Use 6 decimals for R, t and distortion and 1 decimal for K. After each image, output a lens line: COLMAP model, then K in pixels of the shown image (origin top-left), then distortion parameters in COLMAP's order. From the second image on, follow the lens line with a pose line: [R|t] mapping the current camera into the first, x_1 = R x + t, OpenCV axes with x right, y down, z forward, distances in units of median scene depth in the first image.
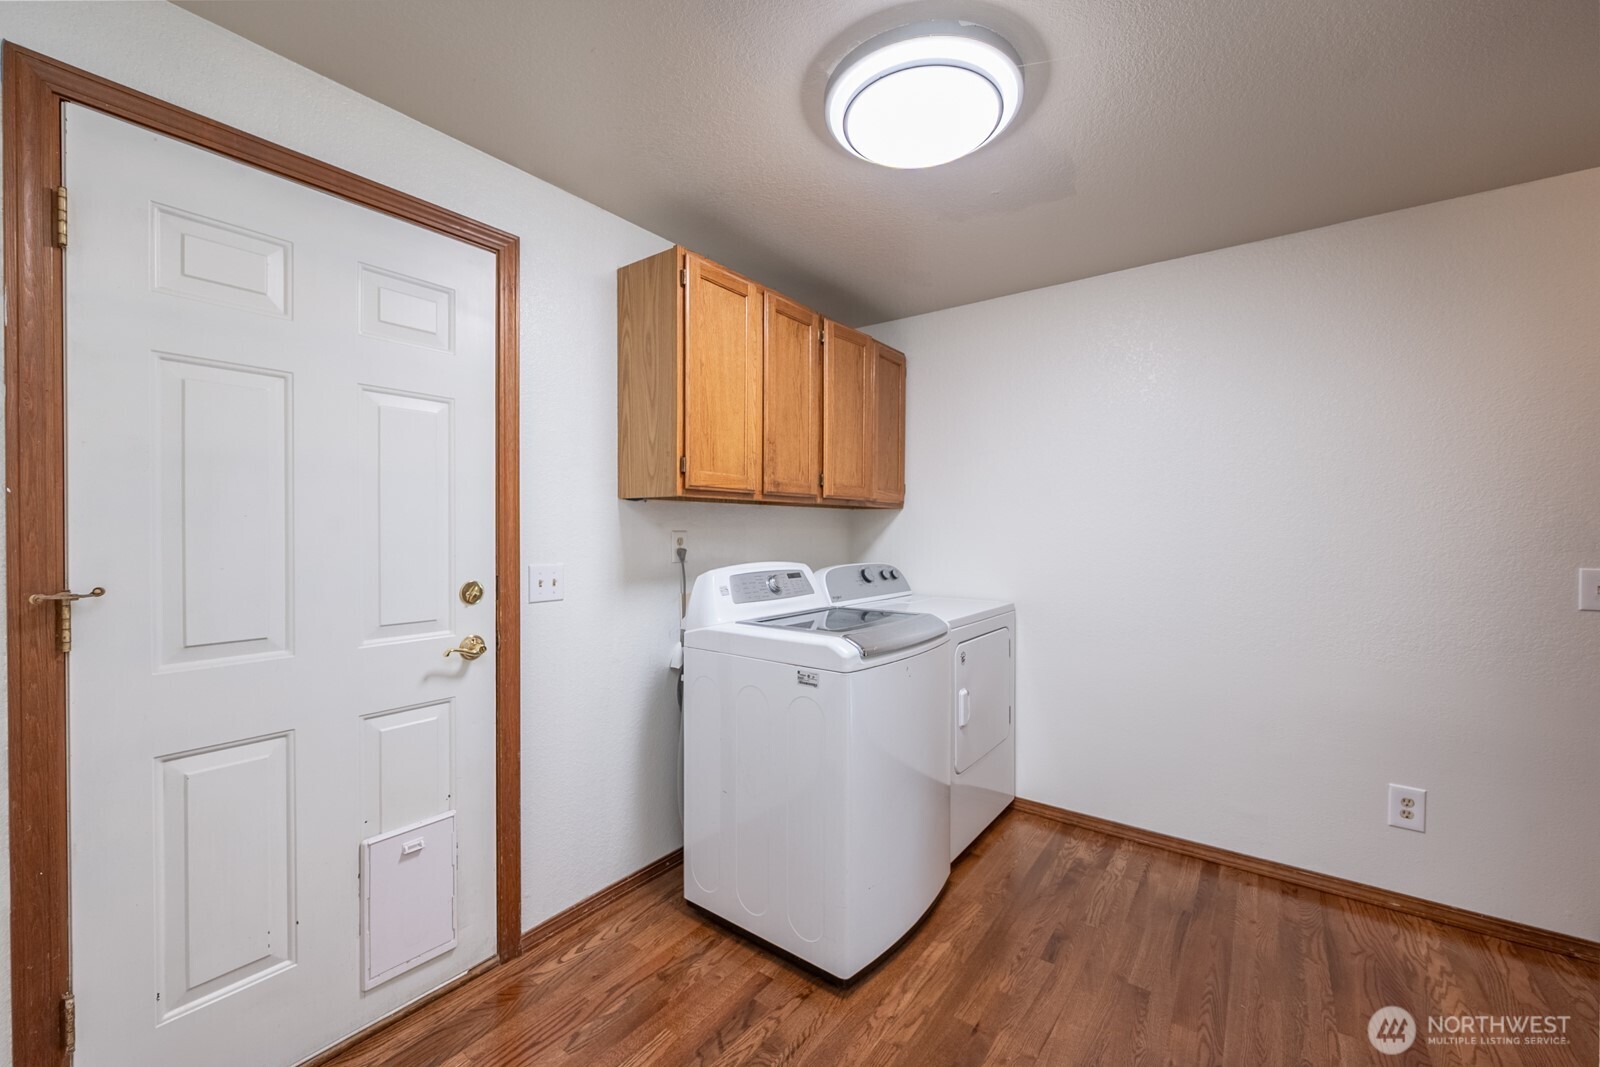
lens RADIAL K [[636.7, 0, 791.2], [0, 636.7, 532.8], [0, 0, 1]] dist [-0.003004, -0.000599]
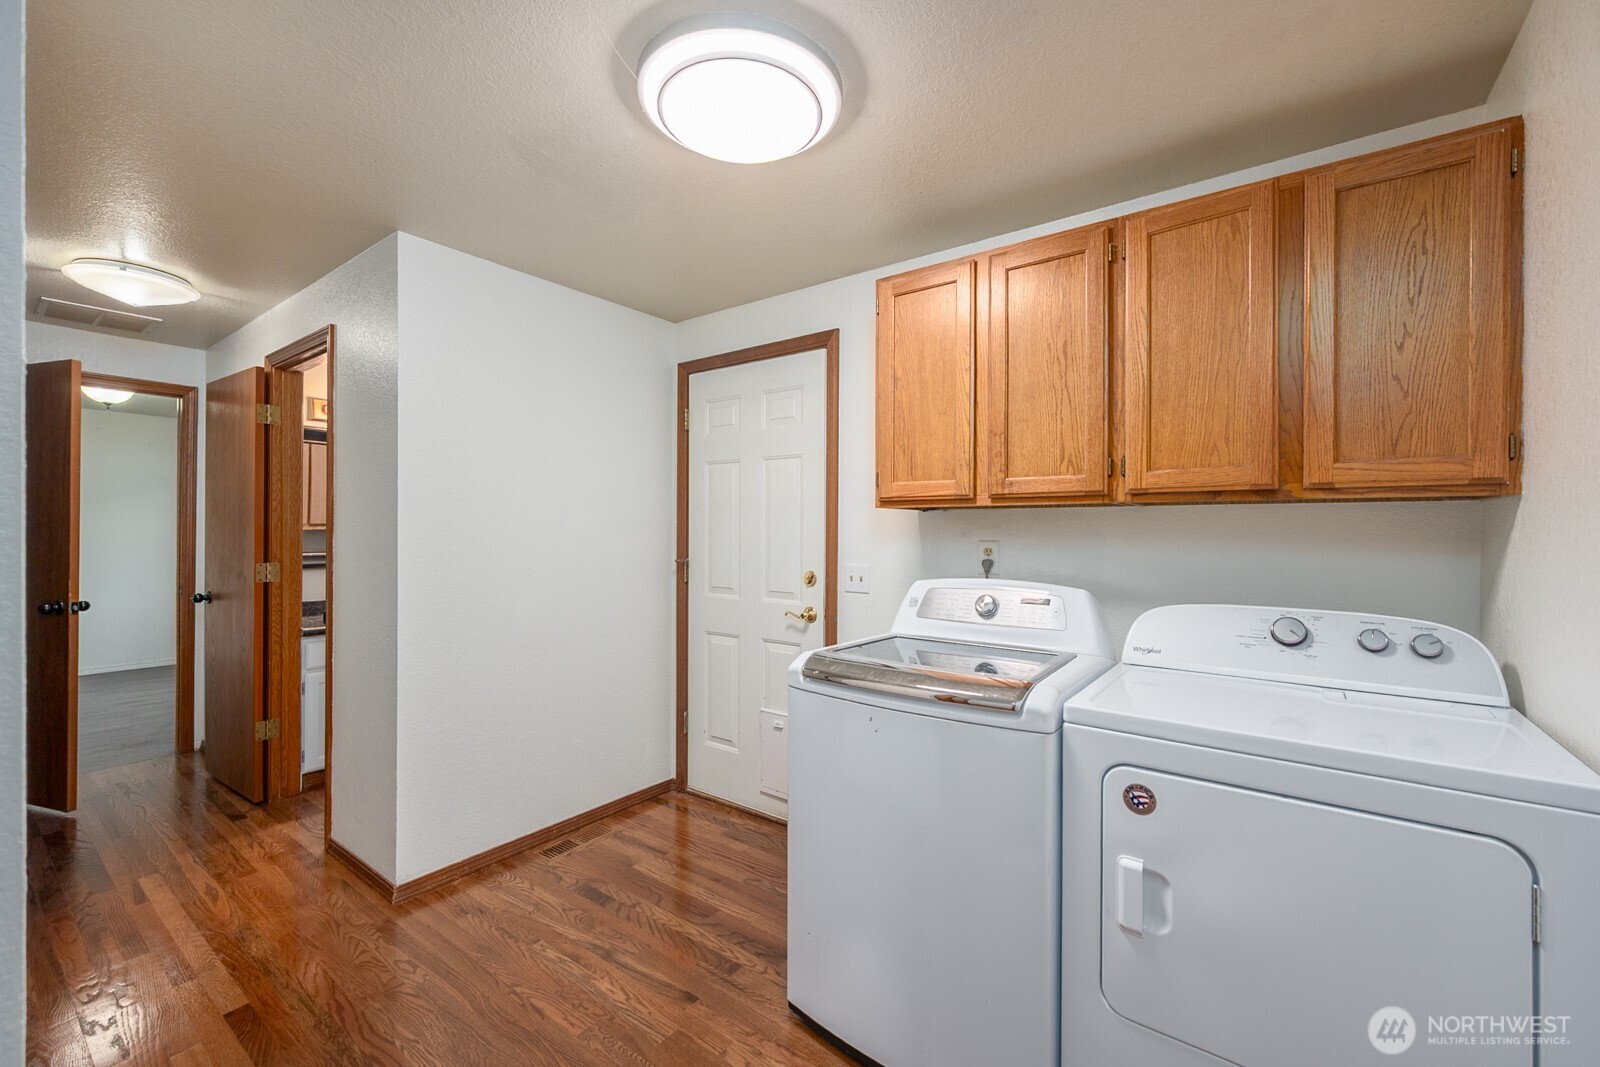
lens RADIAL K [[636.7, 0, 793.5], [0, 636.7, 530.2], [0, 0, 1]] dist [-0.003004, -0.000599]
pose [[0.007688, -0.005630, -0.999955, 0.935143], [-0.013303, 0.999895, -0.005732, -0.011383], [0.999882, 0.013346, 0.007612, 0.868050]]
